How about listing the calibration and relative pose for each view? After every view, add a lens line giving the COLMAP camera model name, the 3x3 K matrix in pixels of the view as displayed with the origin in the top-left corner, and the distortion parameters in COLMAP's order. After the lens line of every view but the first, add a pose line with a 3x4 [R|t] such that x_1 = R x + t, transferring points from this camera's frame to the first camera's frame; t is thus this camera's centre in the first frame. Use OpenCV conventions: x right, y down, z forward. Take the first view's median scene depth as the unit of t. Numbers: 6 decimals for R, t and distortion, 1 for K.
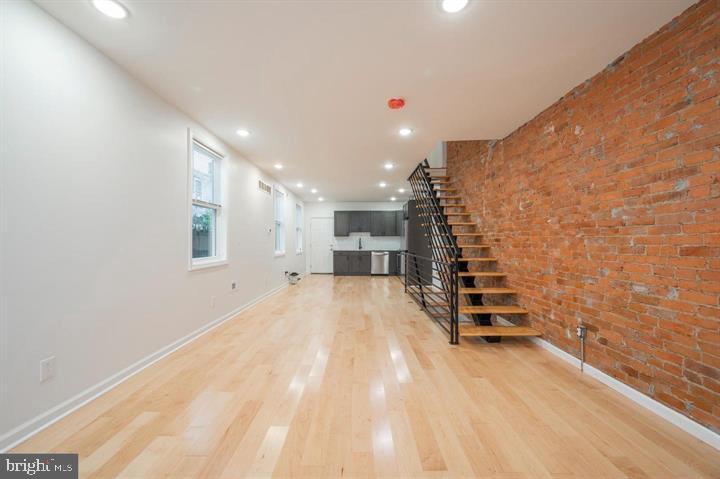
lens RADIAL K [[286.8, 0, 362.6], [0, 286.8, 241.1], [0, 0, 1]] dist [-0.001461, -0.000142]
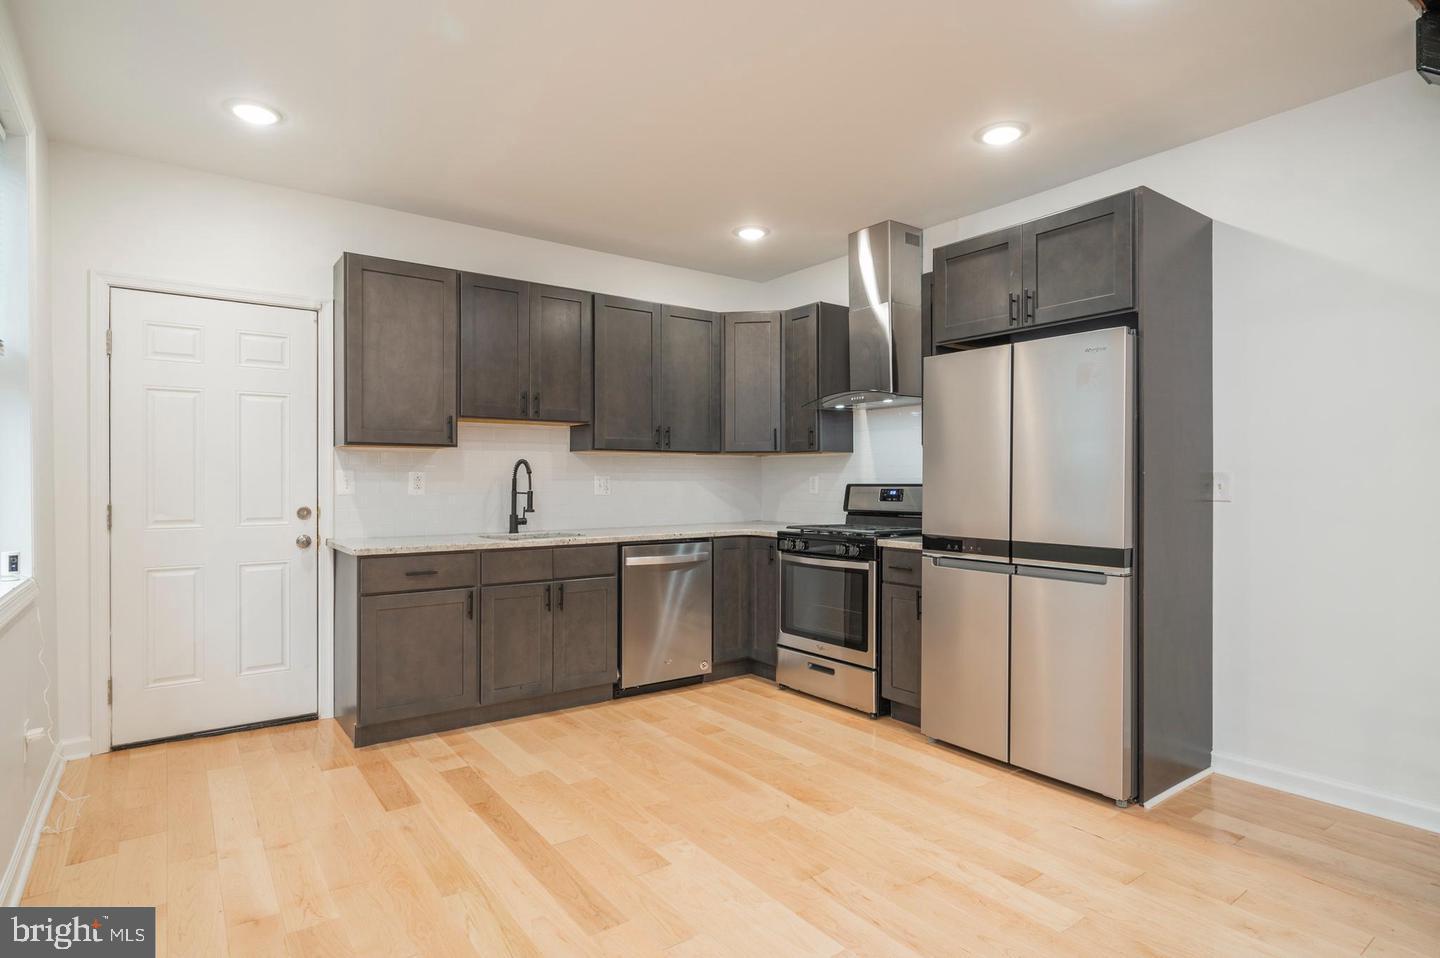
lens RADIAL K [[766.8, 0, 711.8], [0, 766.8, 481.6], [0, 0, 1]] dist [-0.001082, -0.000652]
pose [[0.808577, 0.000480, 0.588391, -0.528906], [-0.002095, 0.999996, 0.002062, -0.001606], [-0.588387, -0.002900, 0.808574, 1.888552]]
